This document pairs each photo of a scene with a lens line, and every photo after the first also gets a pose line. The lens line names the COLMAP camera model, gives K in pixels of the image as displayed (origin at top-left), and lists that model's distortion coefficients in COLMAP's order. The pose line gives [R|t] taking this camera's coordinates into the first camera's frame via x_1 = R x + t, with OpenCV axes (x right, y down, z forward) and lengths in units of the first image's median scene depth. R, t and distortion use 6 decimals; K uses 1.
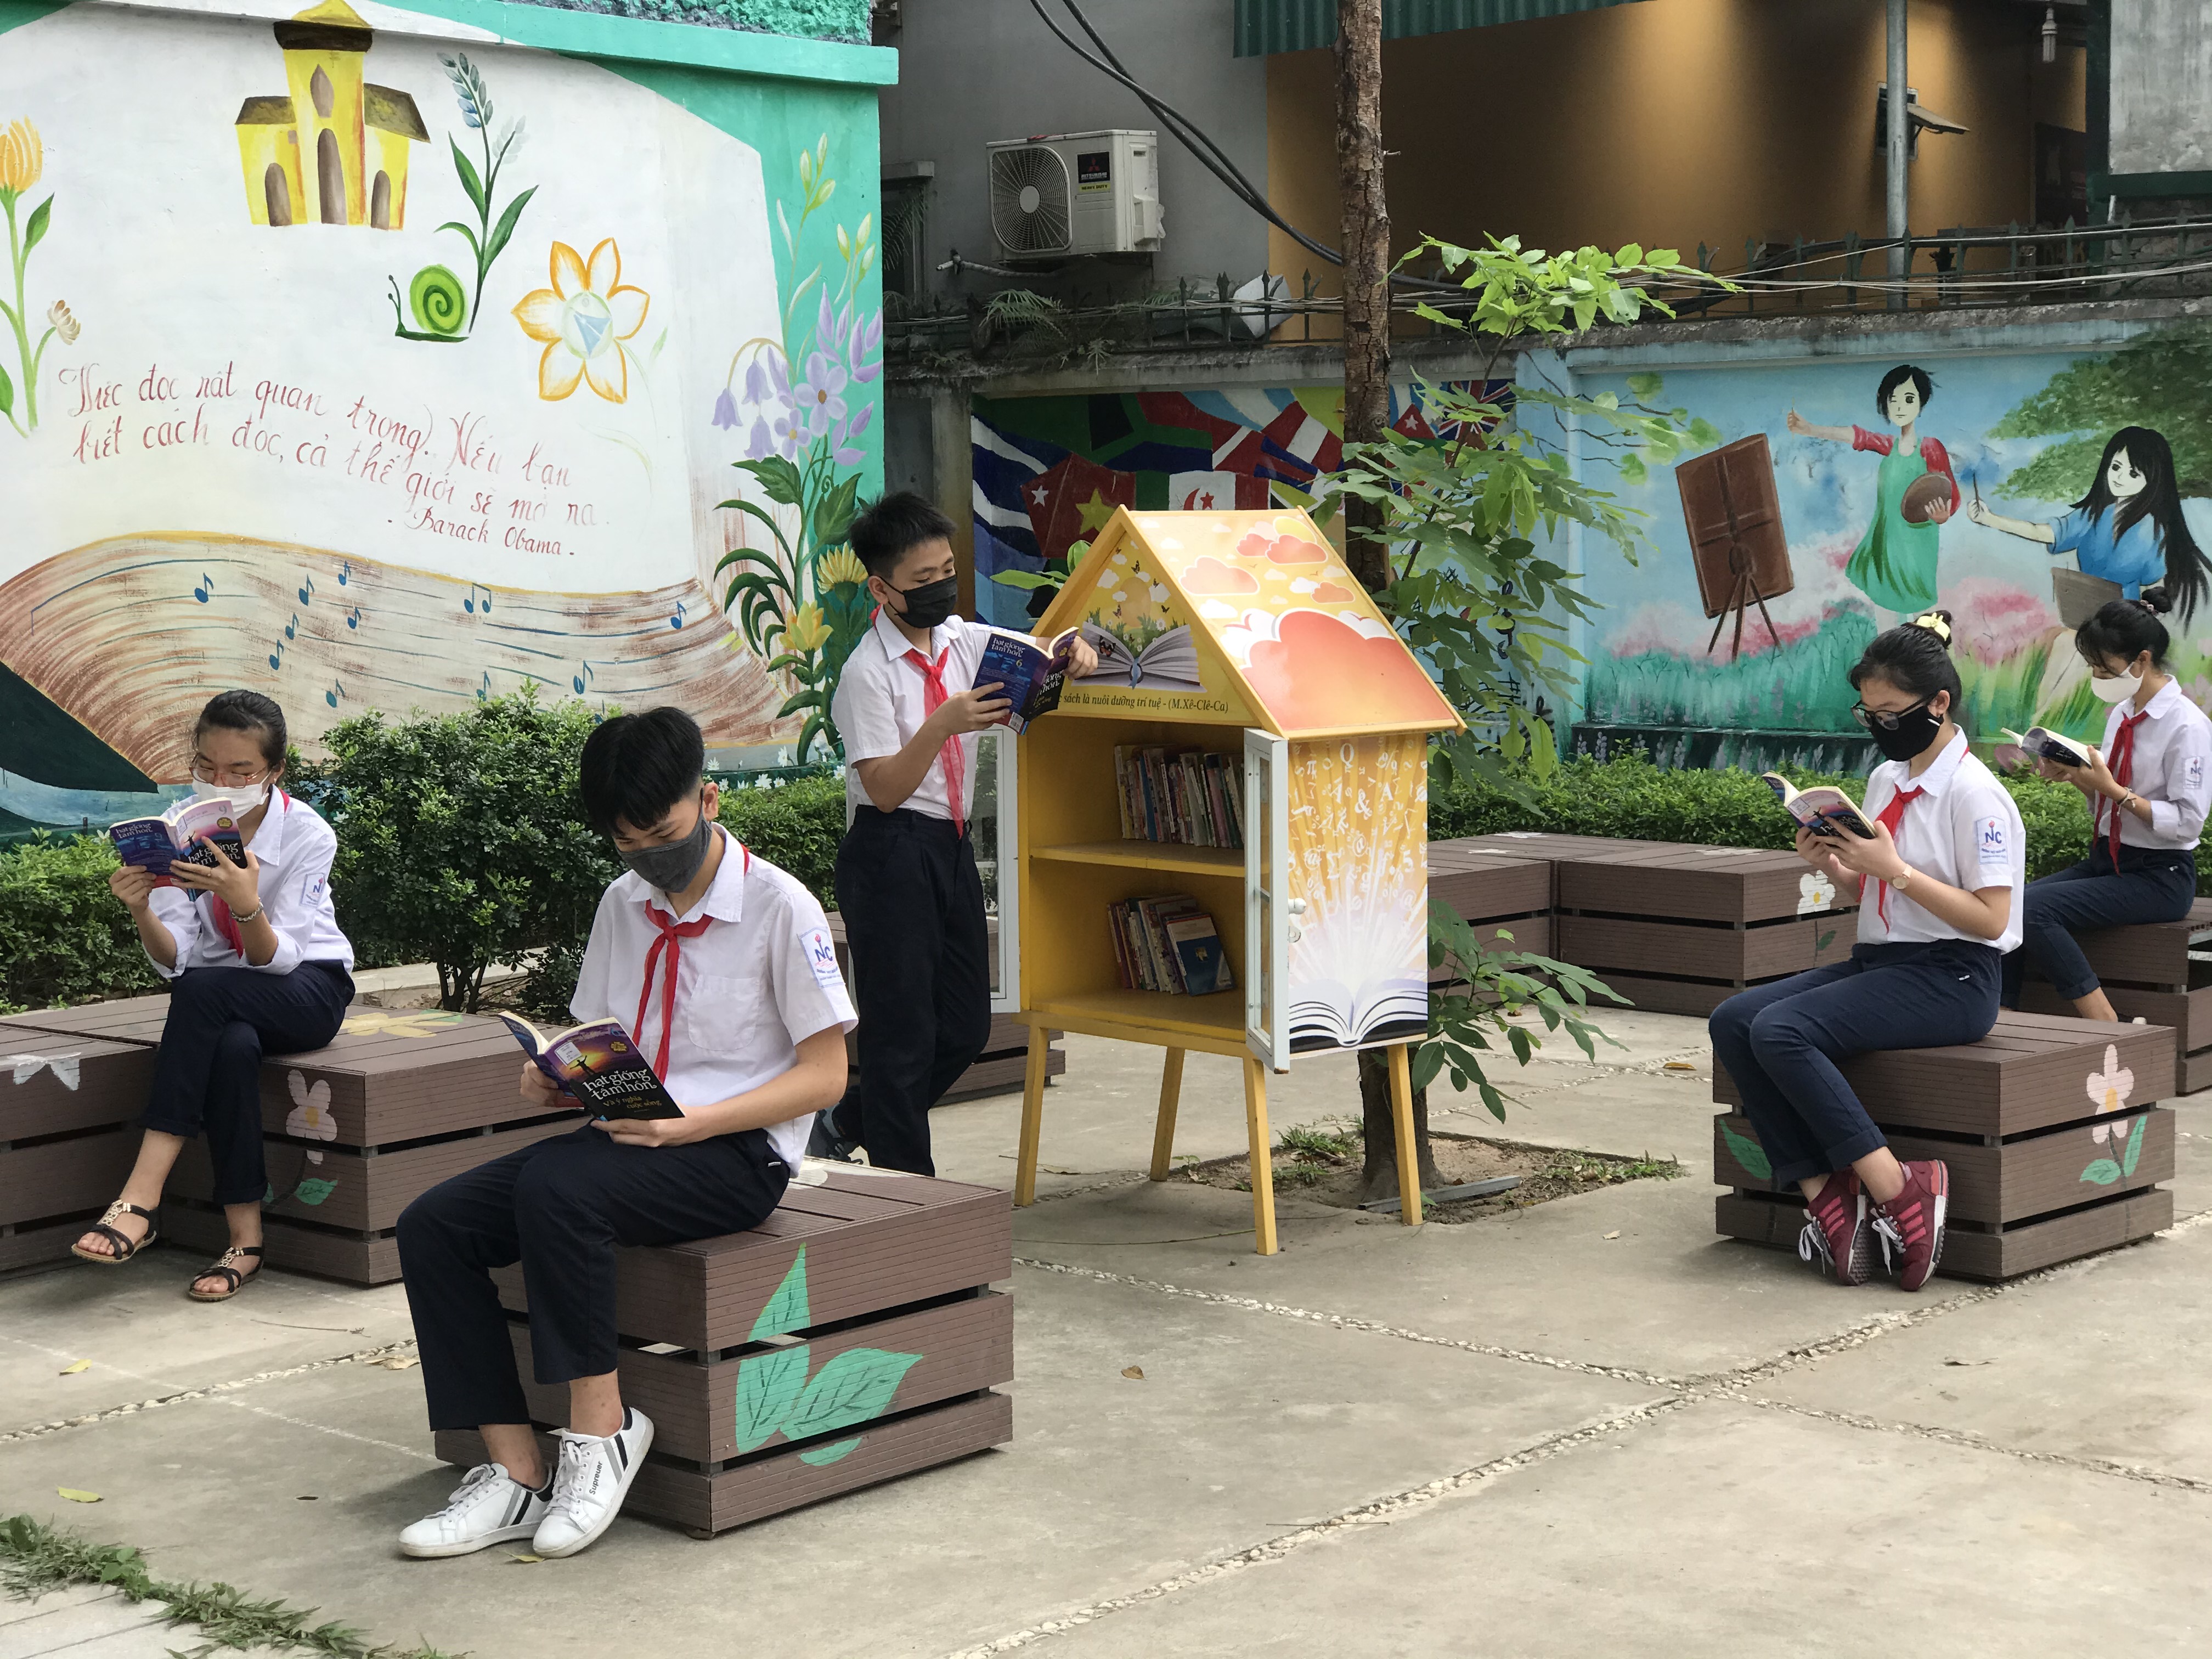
lens RADIAL K [[3661.5, 0, 1093.9], [0, 3661.5, 803.8], [0, 0, 1]] dist [-0.054458, 0.881273]
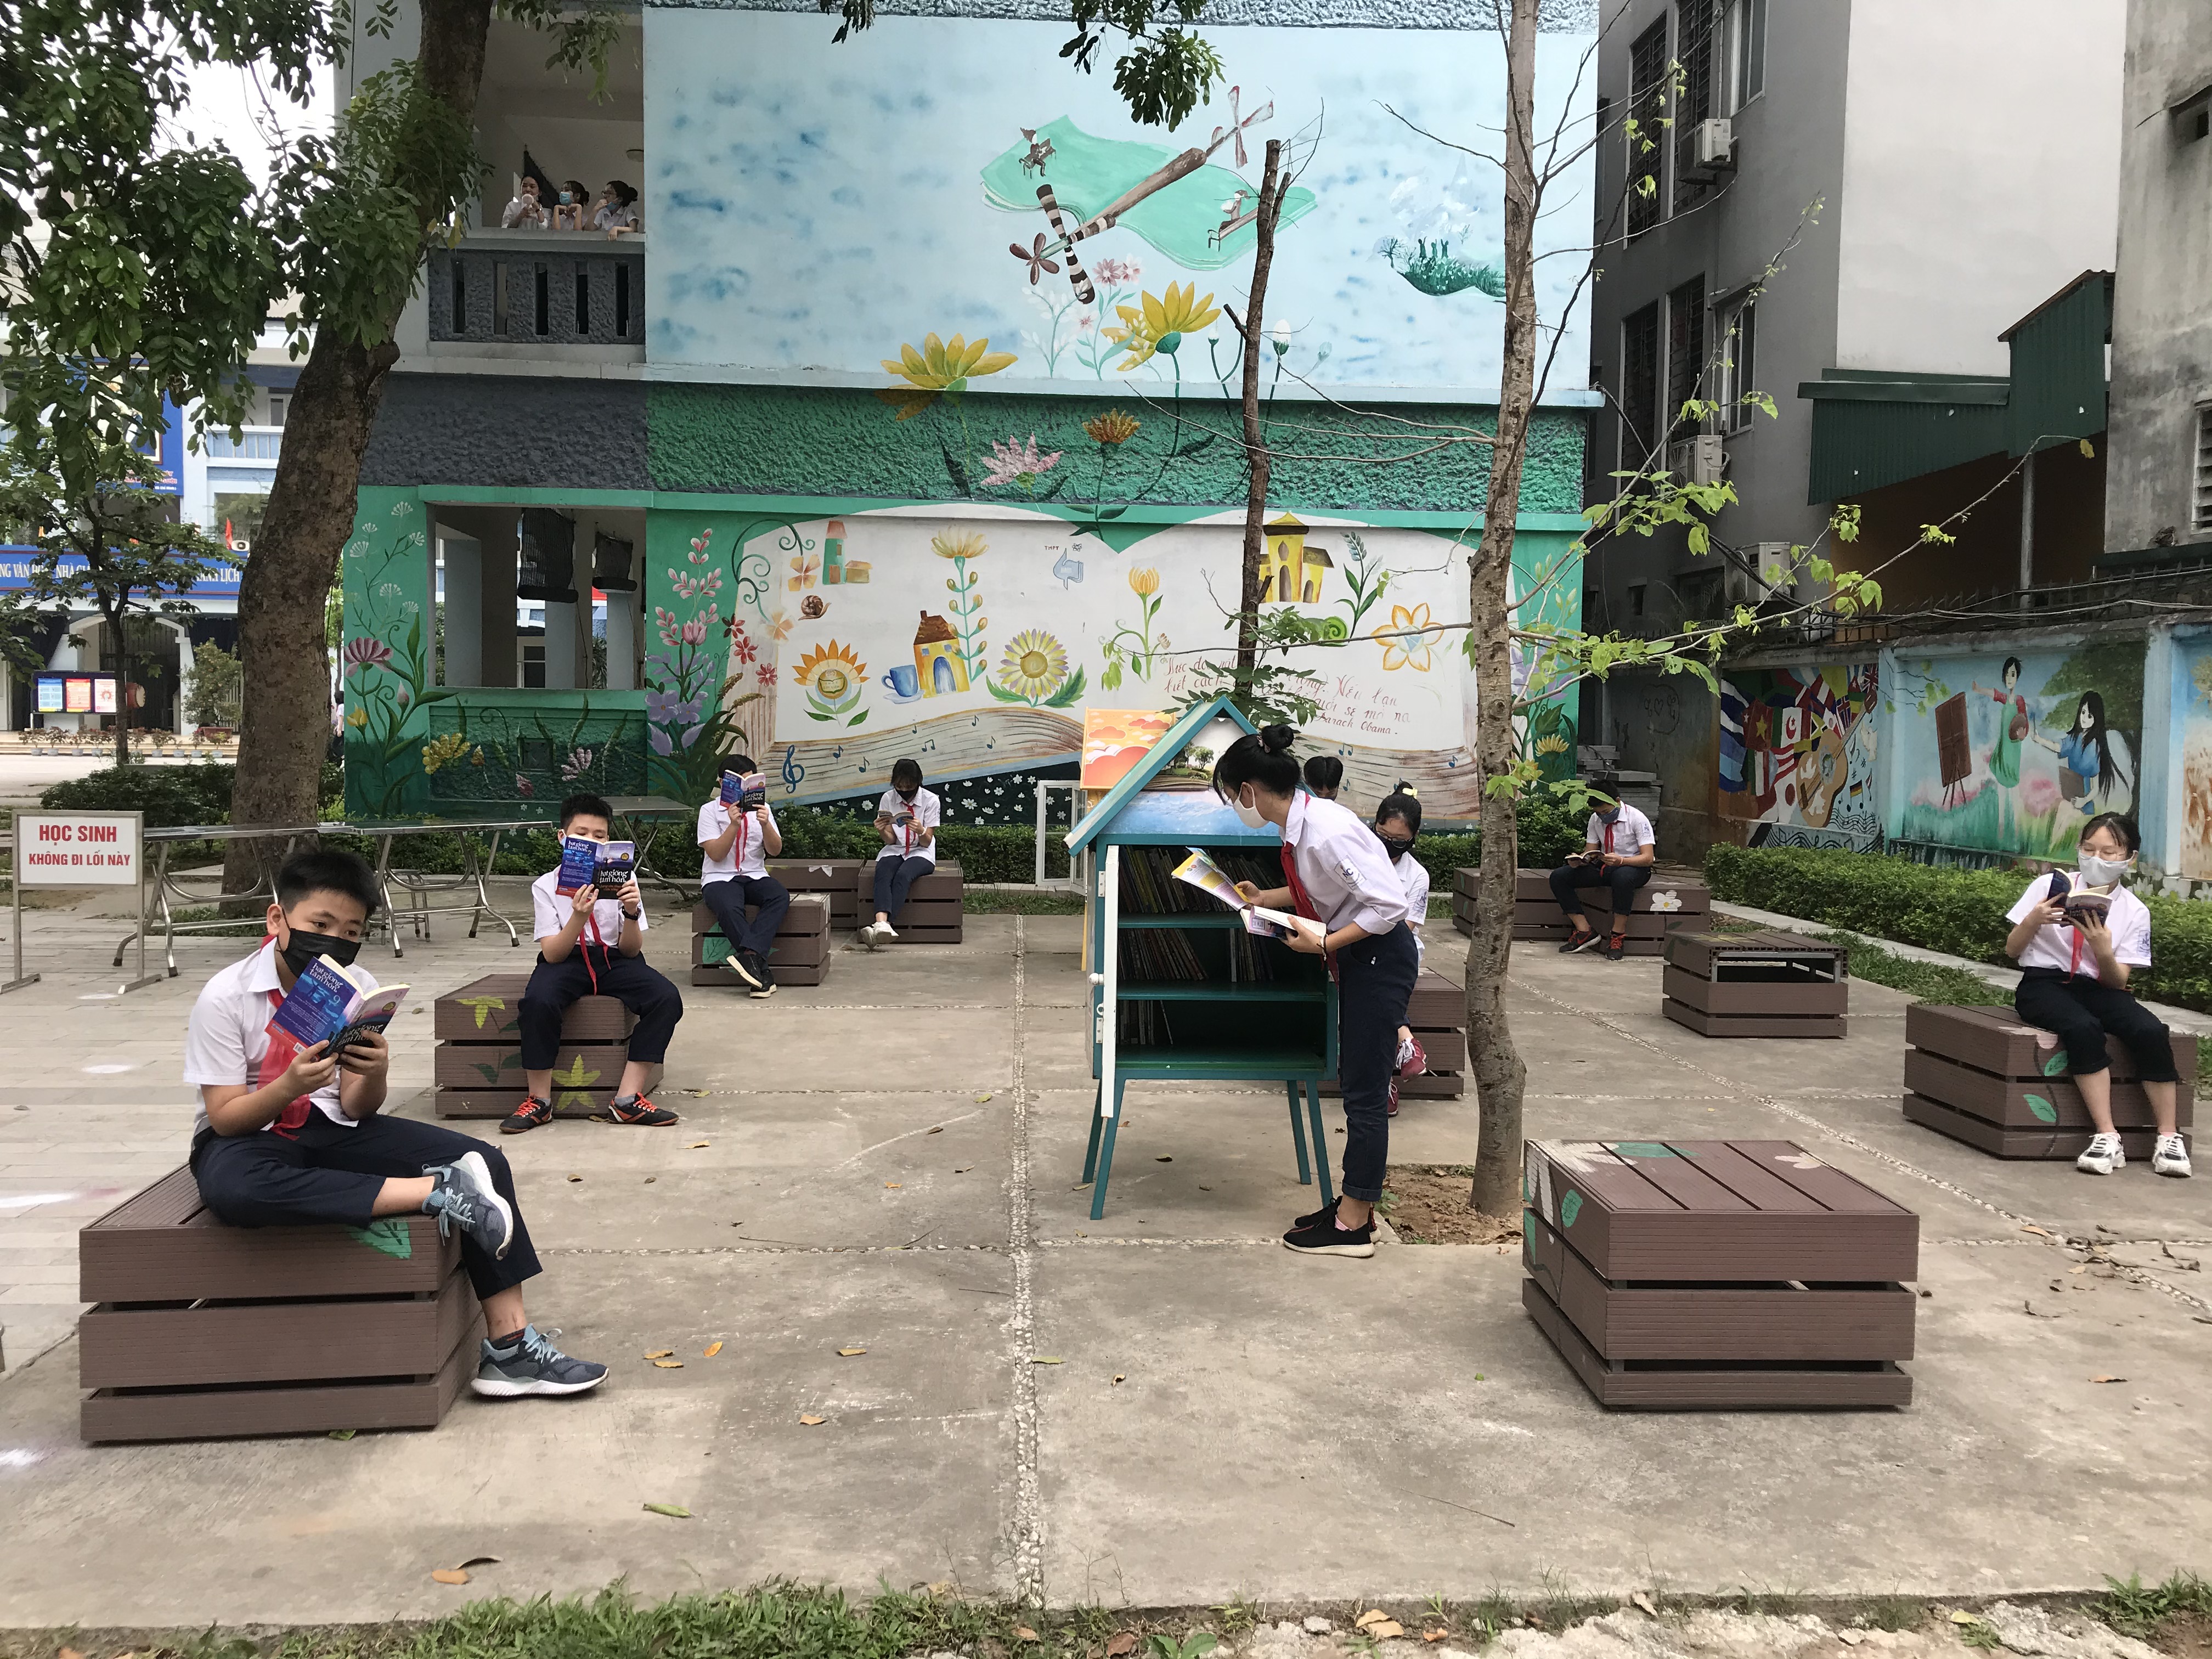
lens RADIAL K [[1838.5, 0, 1101.7], [0, 1838.5, 819.1], [0, 0, 1]] dist [0.030594, -0.033029]
pose [[0.715128, 0.063103, -0.696139, 0.577834], [-0.083036, 0.996534, 0.005032, -0.002201], [0.694044, 0.054206, 0.717889, -0.005789]]
